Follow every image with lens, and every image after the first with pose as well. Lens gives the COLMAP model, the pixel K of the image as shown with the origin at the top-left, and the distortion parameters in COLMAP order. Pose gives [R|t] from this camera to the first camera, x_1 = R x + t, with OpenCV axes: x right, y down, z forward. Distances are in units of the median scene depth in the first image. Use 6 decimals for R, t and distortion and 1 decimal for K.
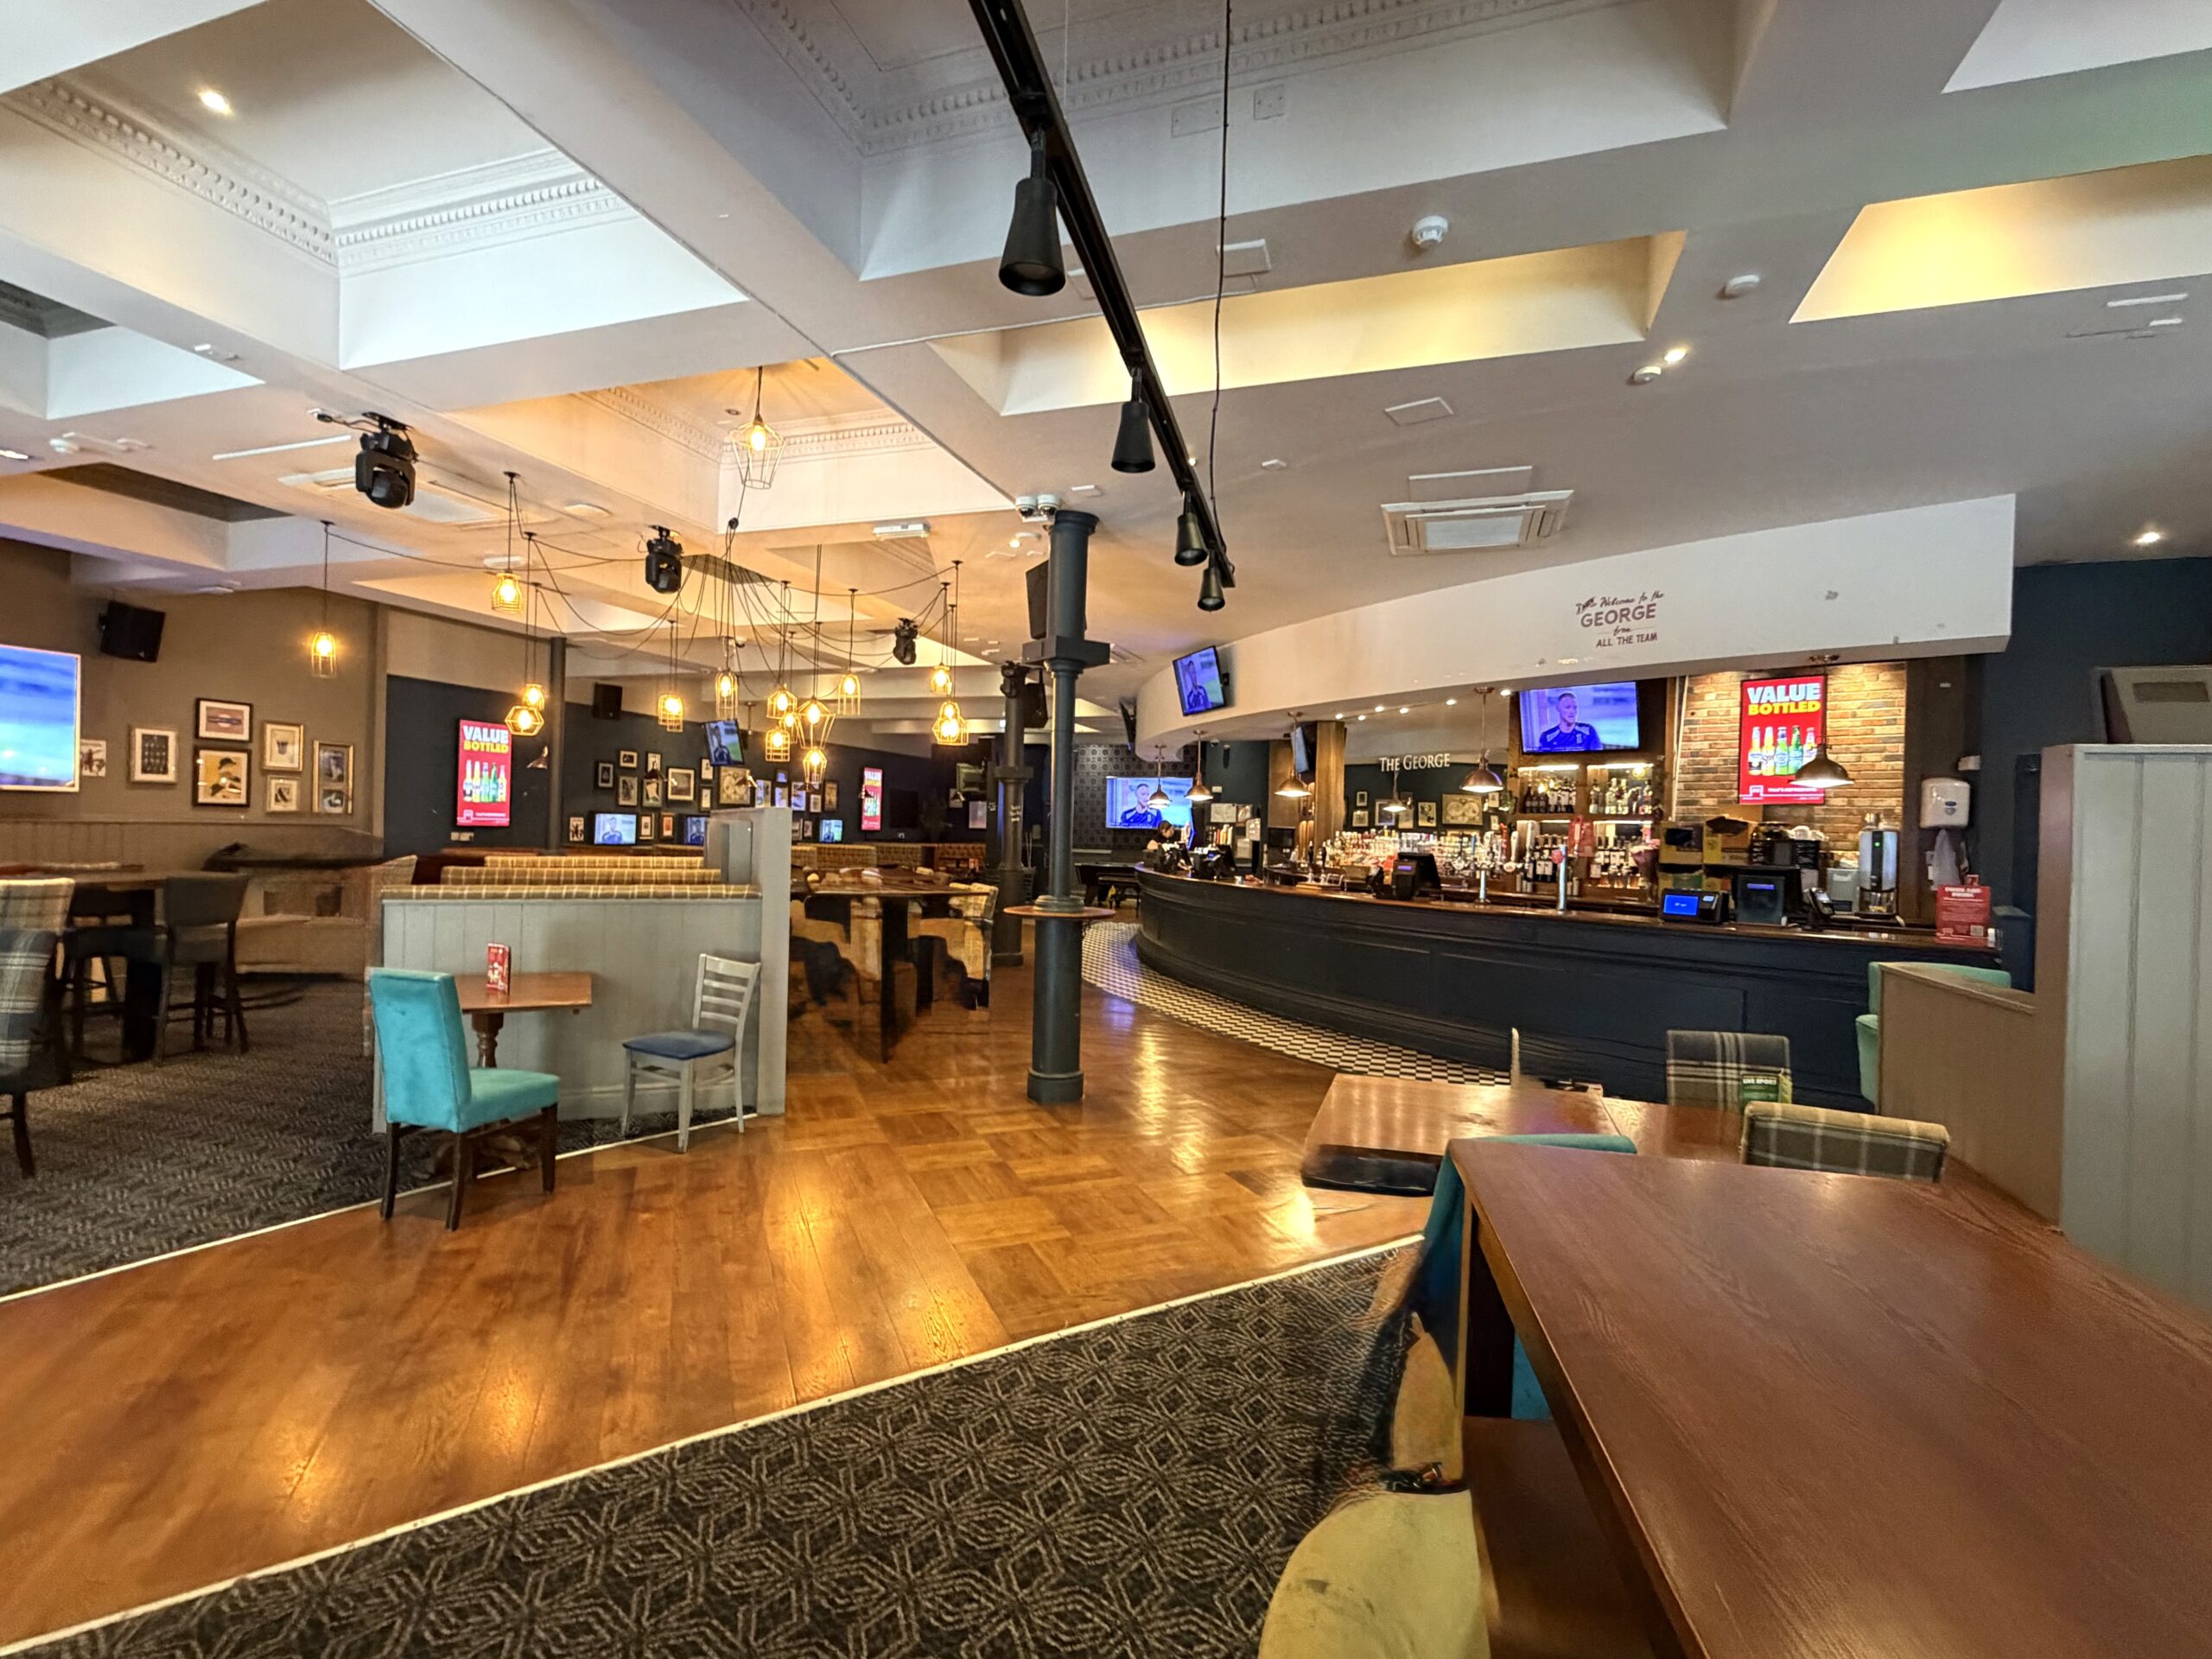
lens RADIAL K [[1016.0, 0, 1098.4], [0, 1016.0, 826.8], [0, 0, 1]] dist [-0.000186, -0.000063]
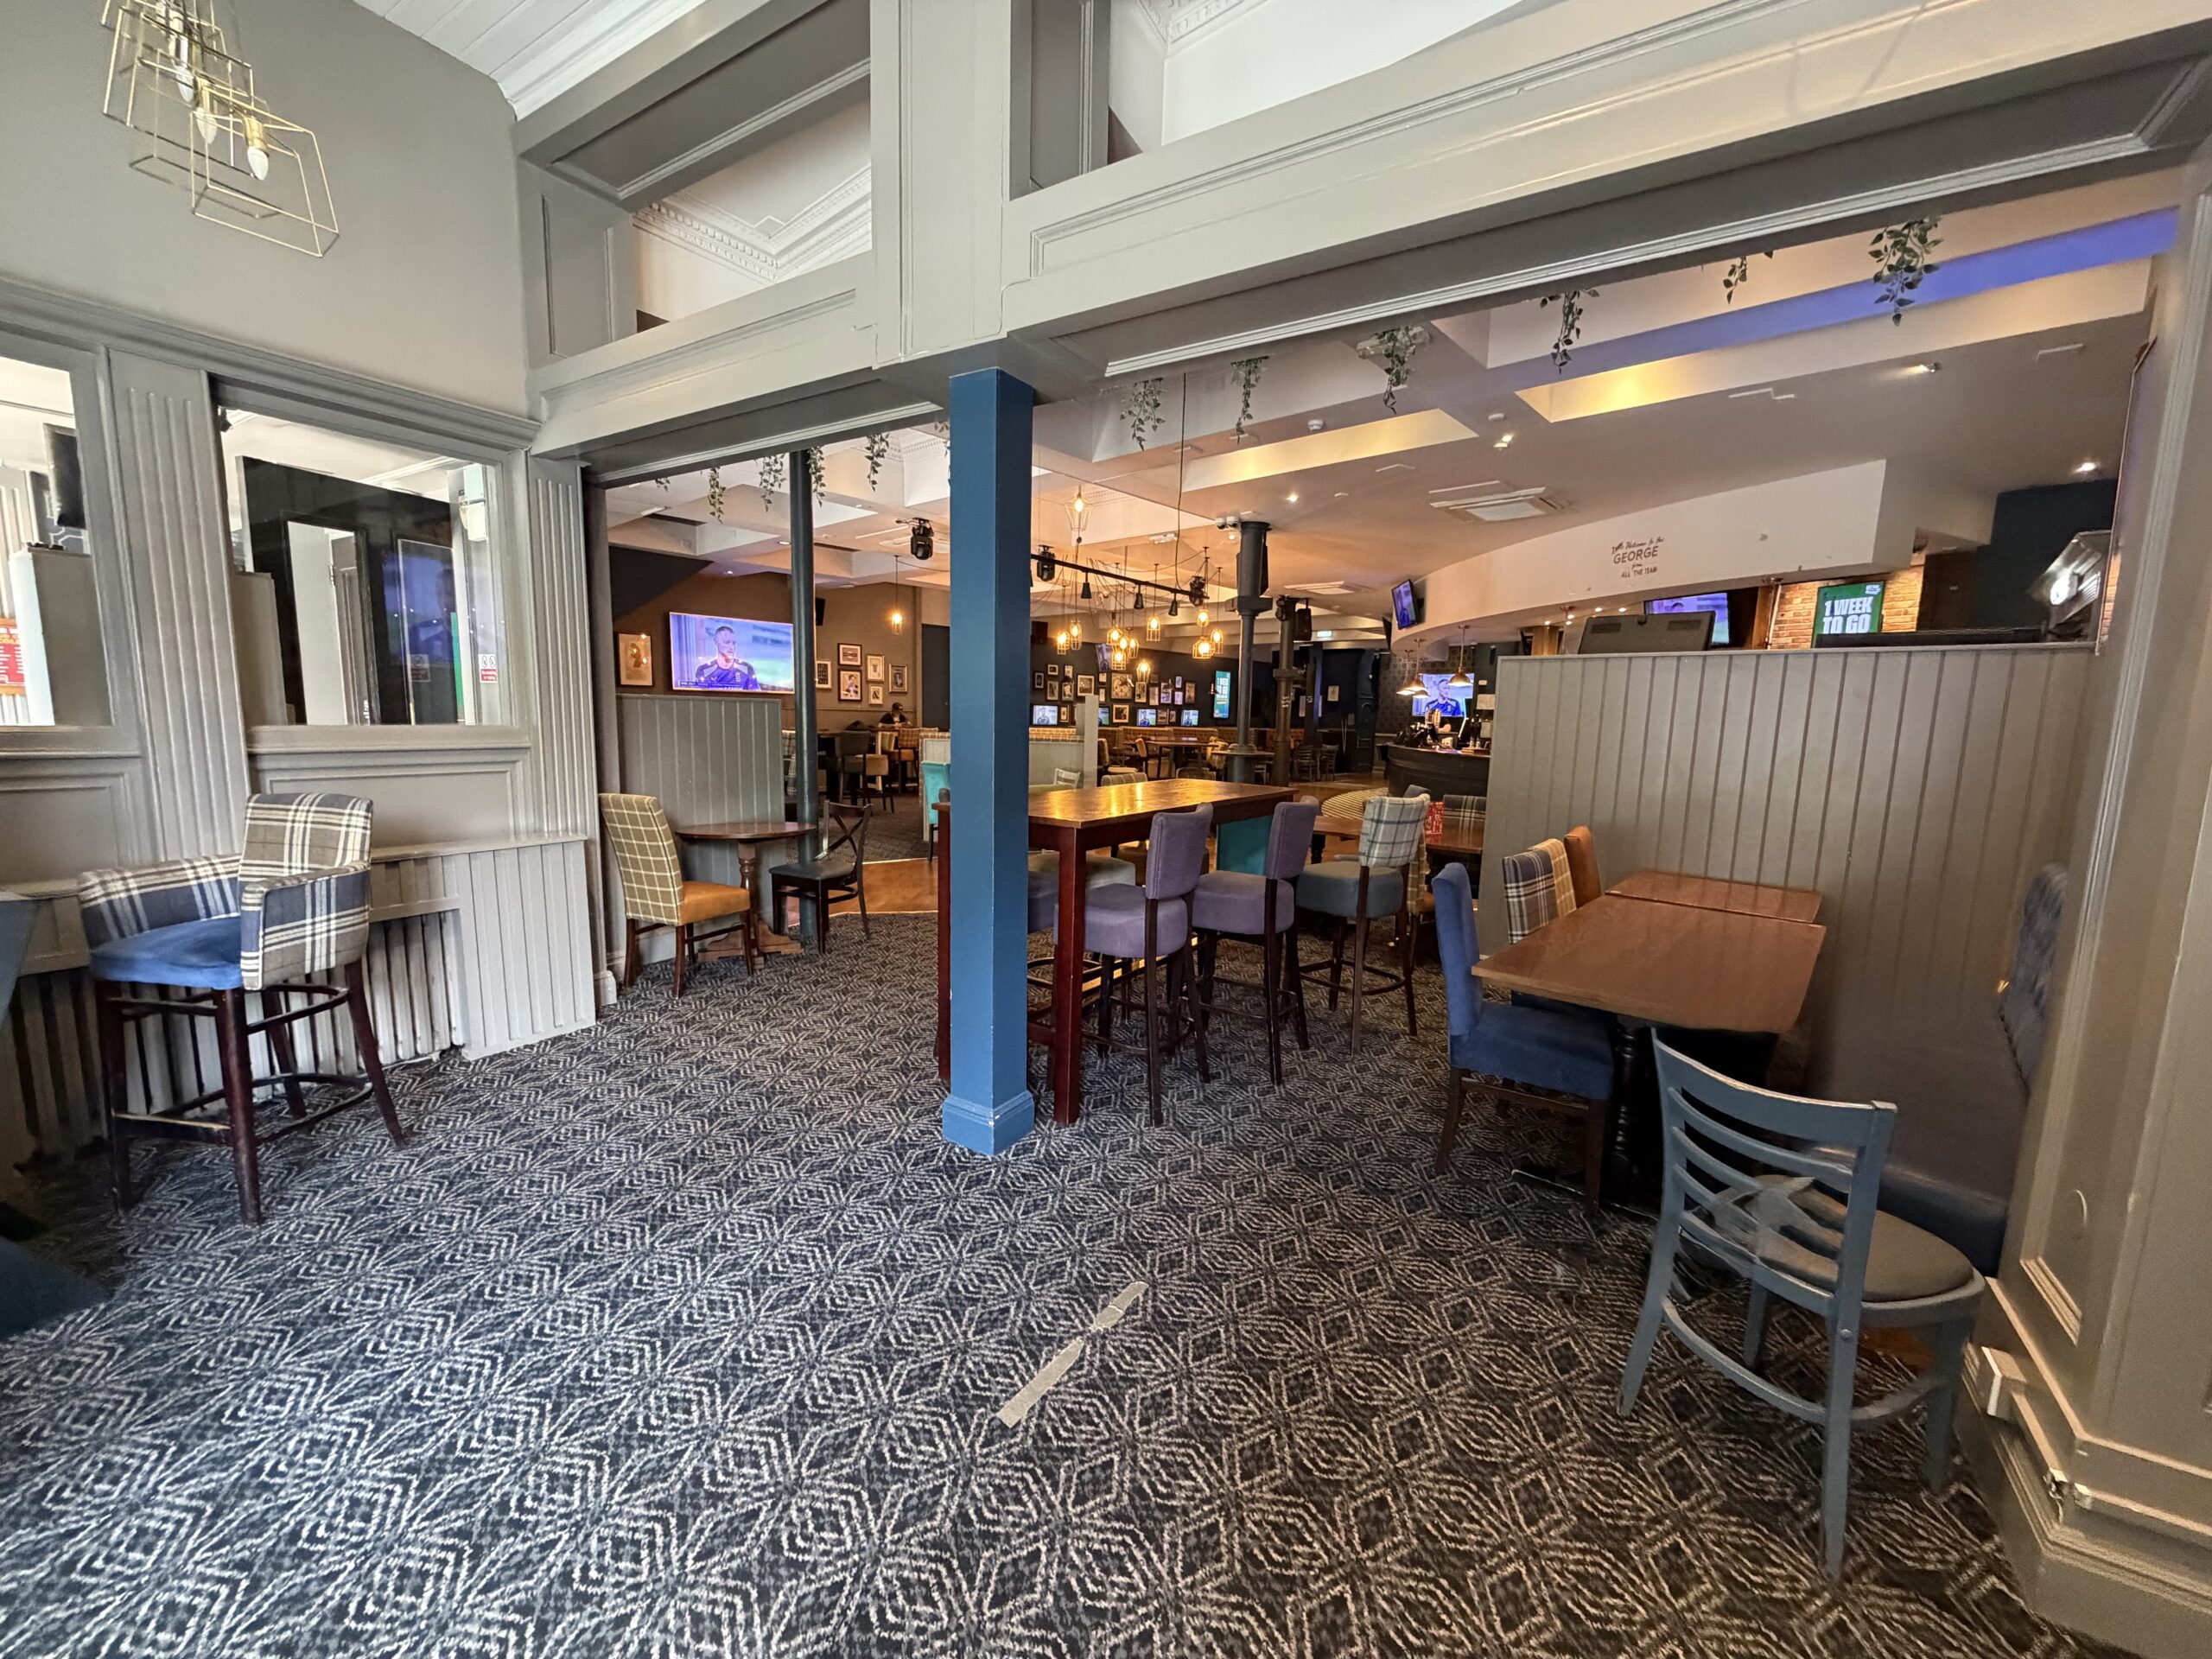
lens RADIAL K [[884.9, 0, 1099.6], [0, 884.9, 827.4], [0, 0, 1]] dist [0.001216, 0.000007]
pose [[0.916100, 0.047349, -0.398144, 0.254153], [0.000203, 0.992948, 0.118554, 0.020383], [0.400950, -0.108688, 0.909630, -0.375886]]
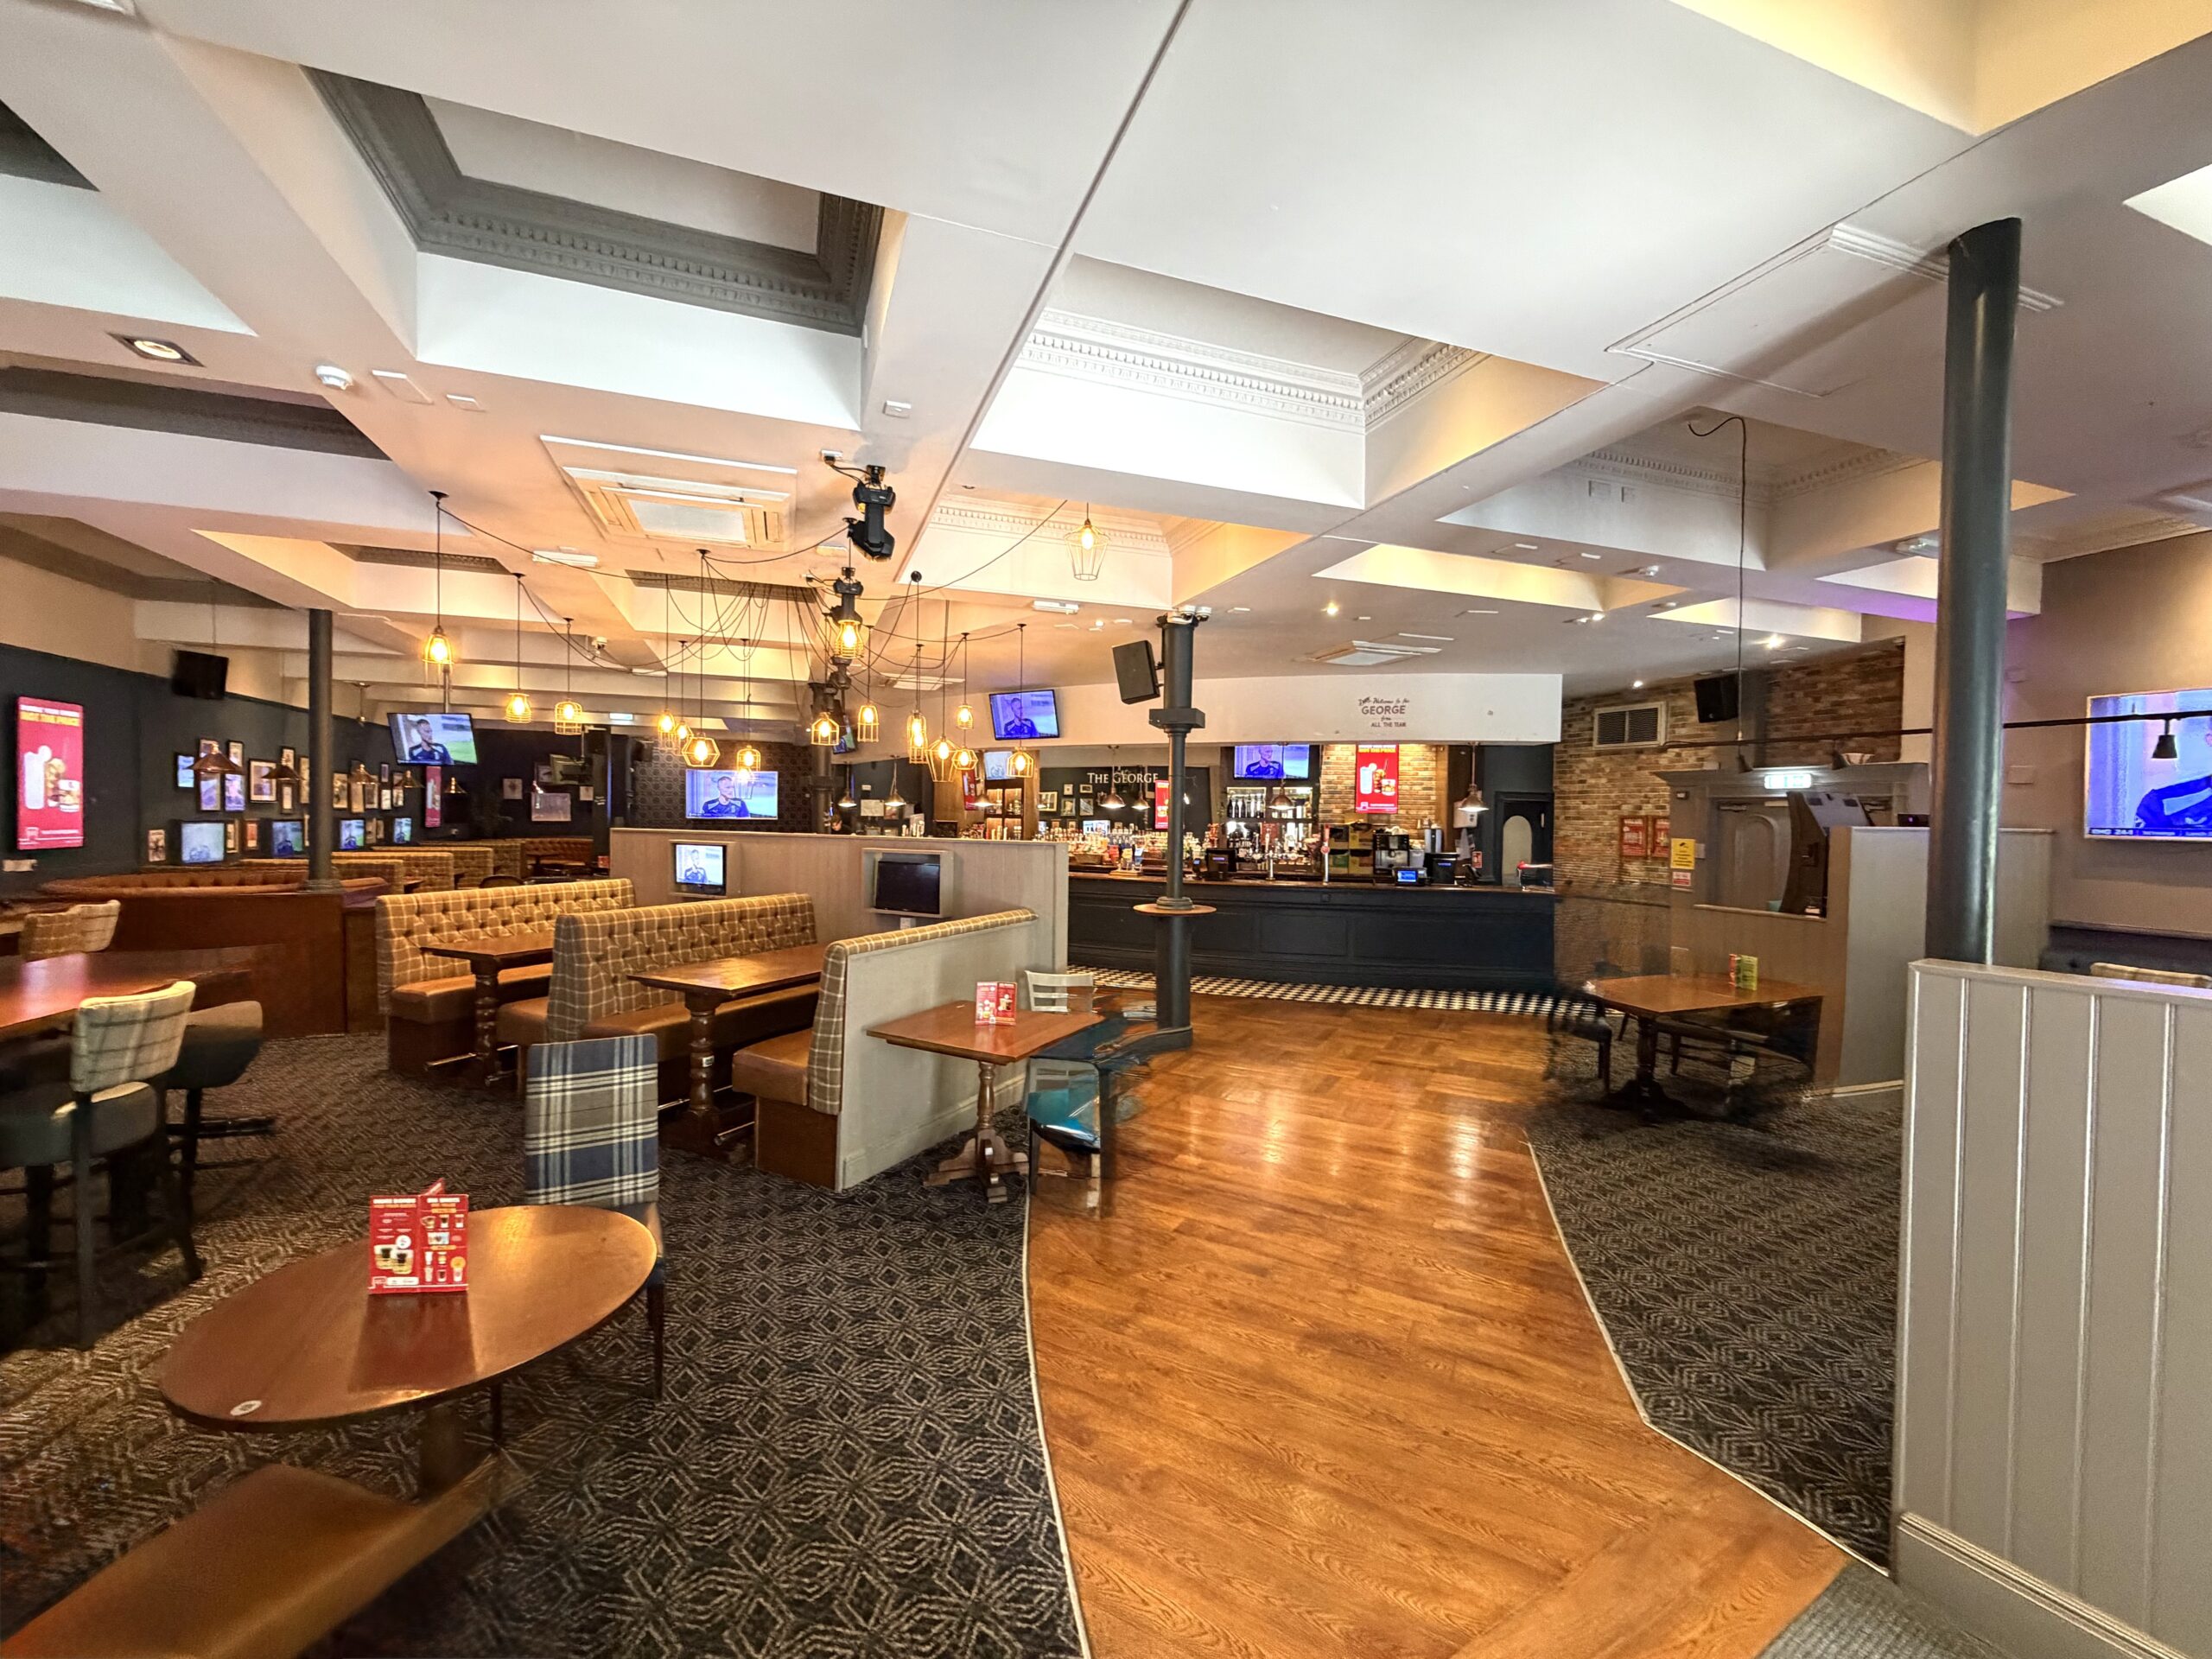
lens RADIAL K [[884.9, 0, 1099.6], [0, 884.9, 827.4], [0, 0, 1]] dist [0.001216, 0.000007]
pose [[0.778786, -0.024100, 0.626826, -0.612896], [0.004385, 0.999446, 0.032978, -0.046879], [-0.627274, -0.022935, 0.778461, 0.103353]]
